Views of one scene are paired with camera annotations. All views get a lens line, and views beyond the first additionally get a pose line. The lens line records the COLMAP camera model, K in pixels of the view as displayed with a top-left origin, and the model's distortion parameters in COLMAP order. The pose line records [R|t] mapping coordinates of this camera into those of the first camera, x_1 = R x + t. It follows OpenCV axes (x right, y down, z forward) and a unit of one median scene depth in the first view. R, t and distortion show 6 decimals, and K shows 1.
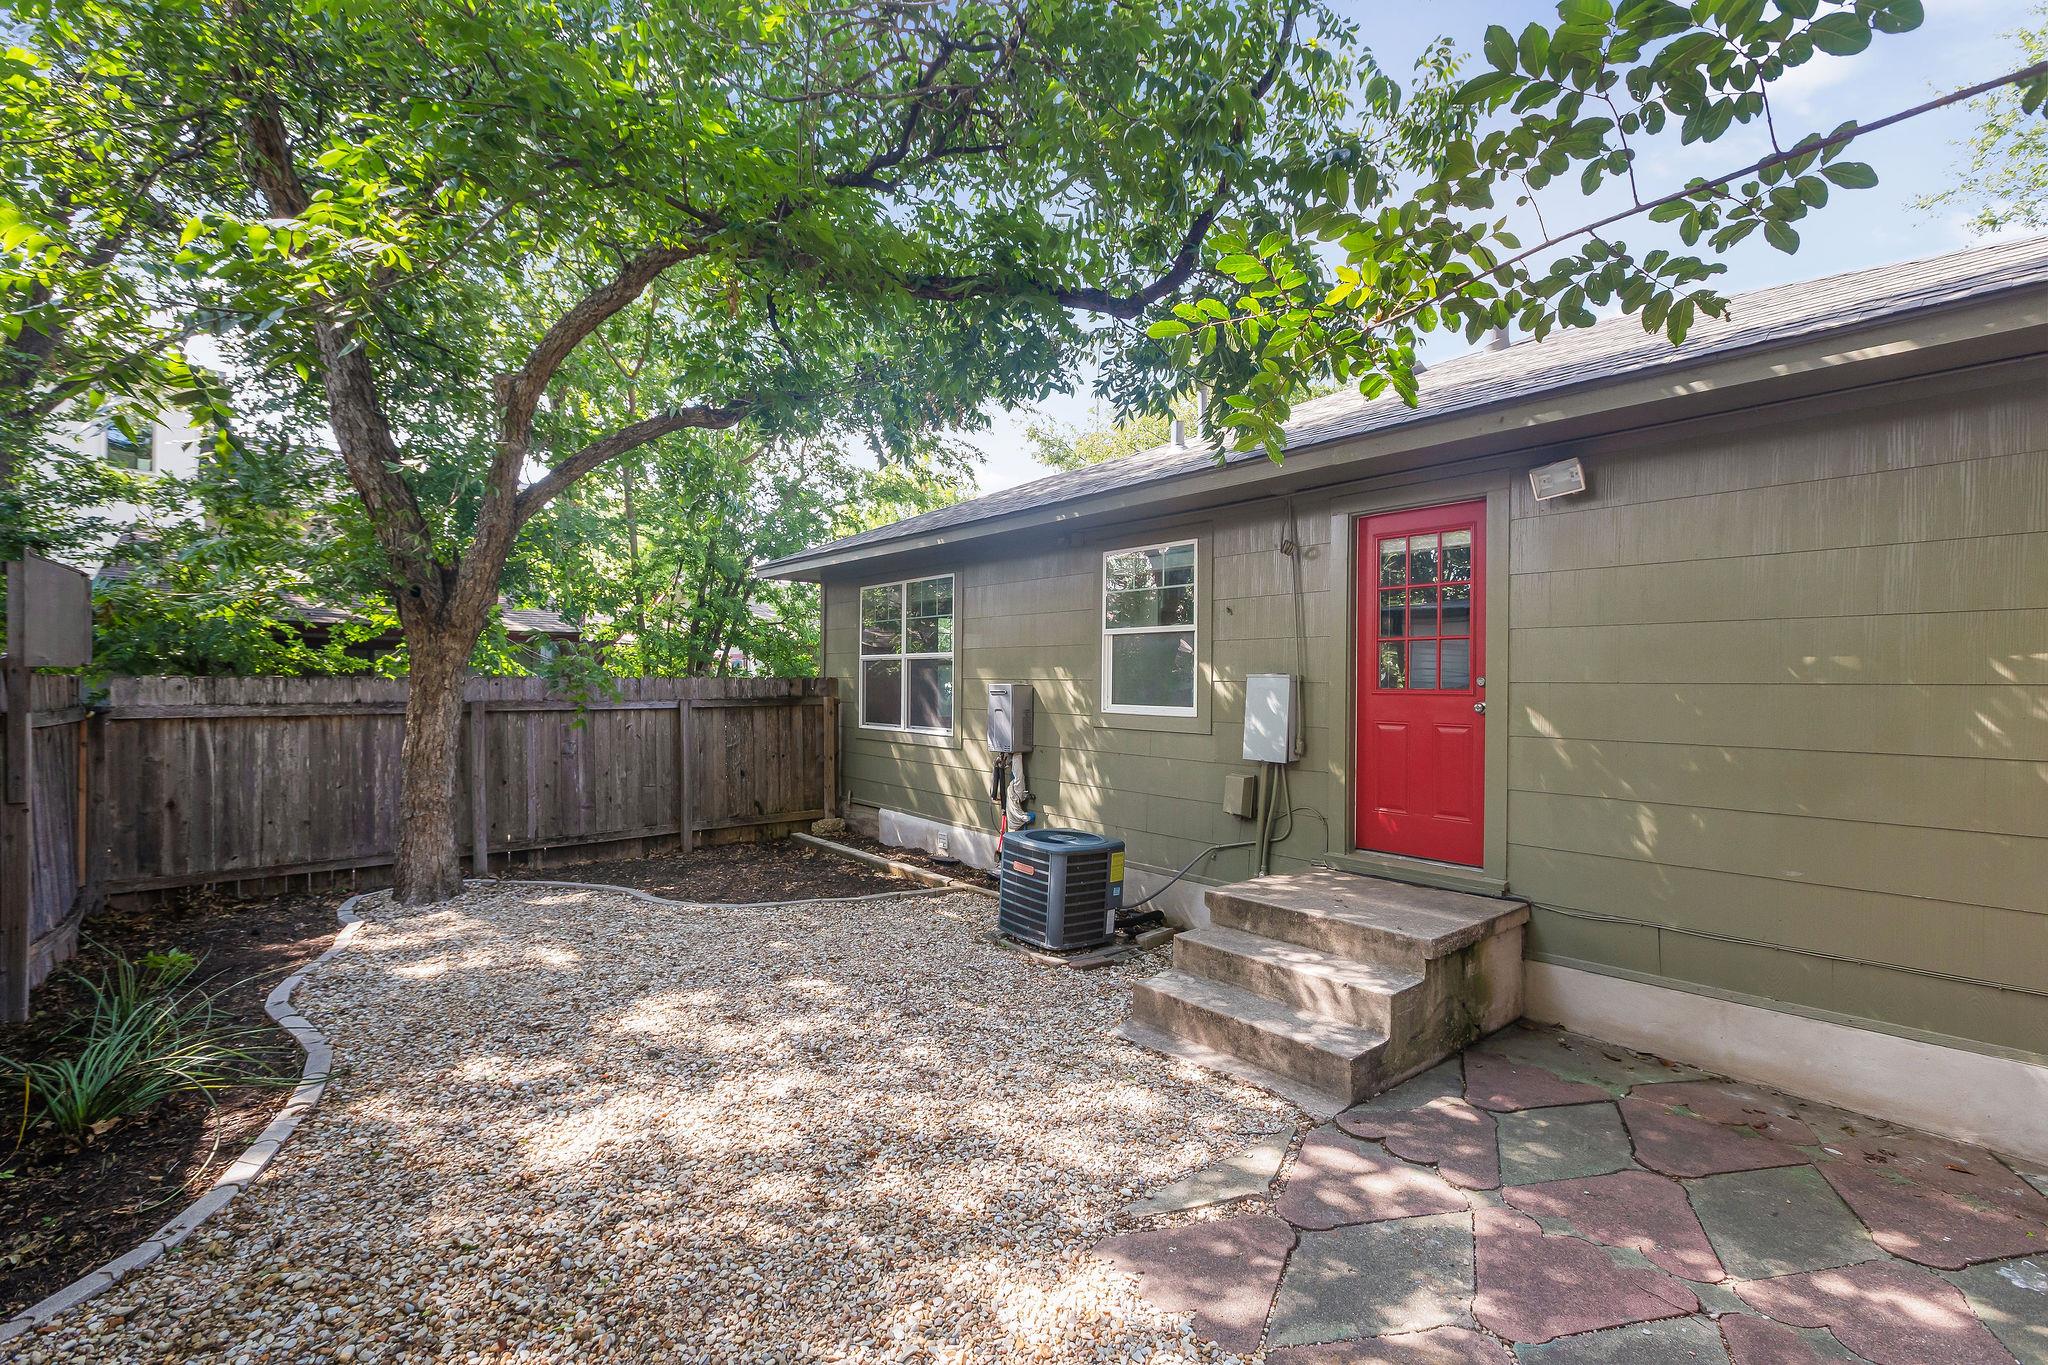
lens RADIAL K [[936.5, 0, 1022.6], [0, 936.5, 683.8], [0, 0, 1]] dist [0.000450, 0.000021]
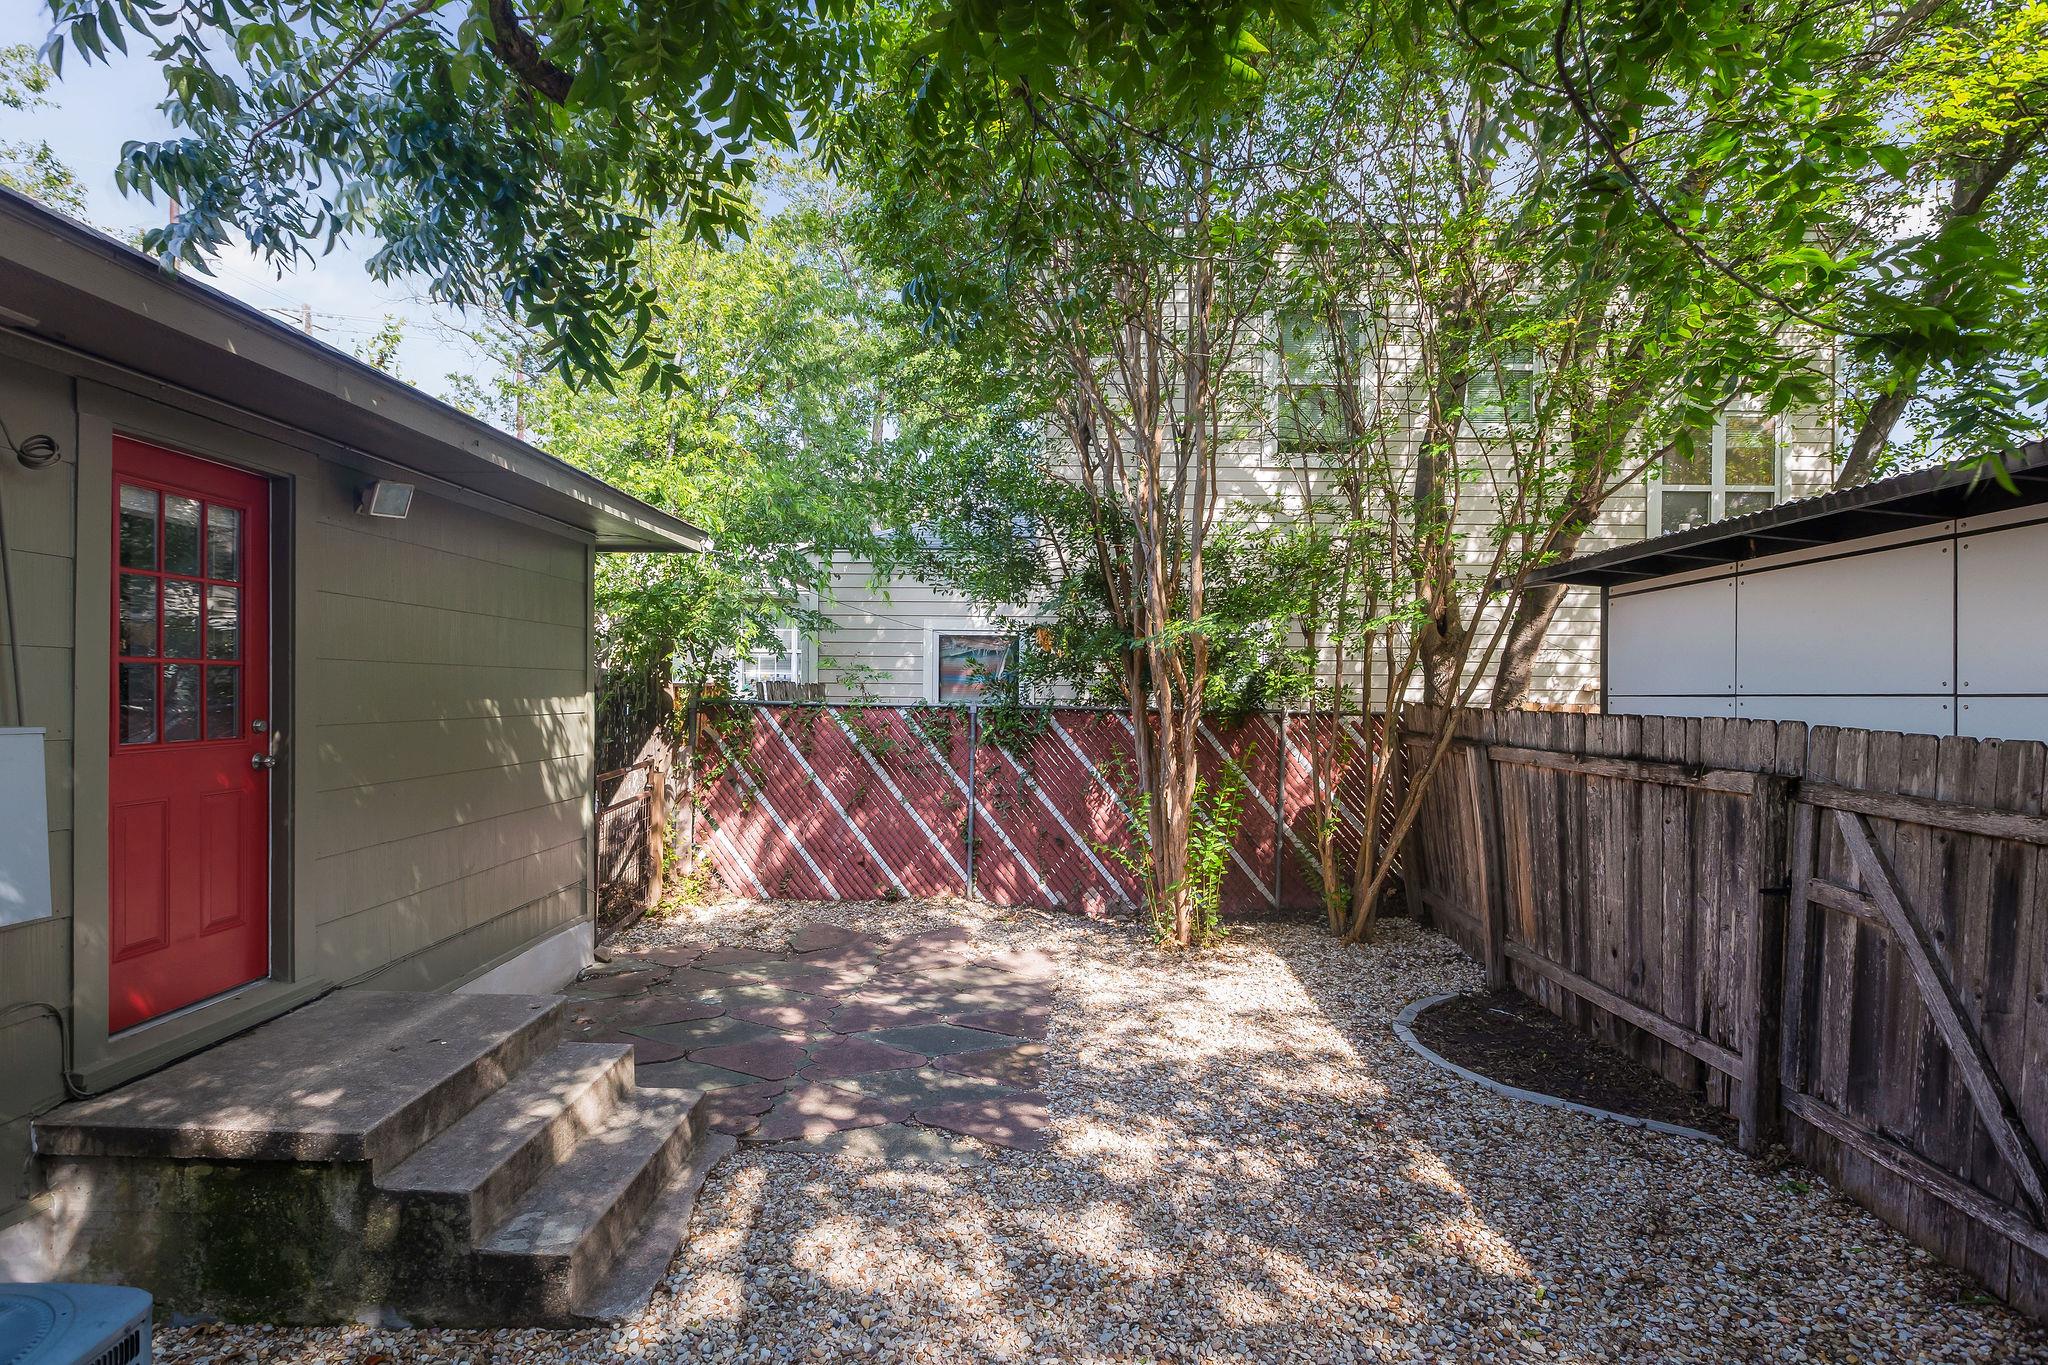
lens RADIAL K [[1007.2, 0, 1021.3], [0, 1007.2, 687.0], [0, 0, 1]] dist [-0.000482, -0.000028]
pose [[-0.759292, -0.001842, 0.650747, -0.714689], [0.001887, 0.999986, 0.005033, -0.067969], [-0.650747, 0.005050, -0.759278, 1.858689]]
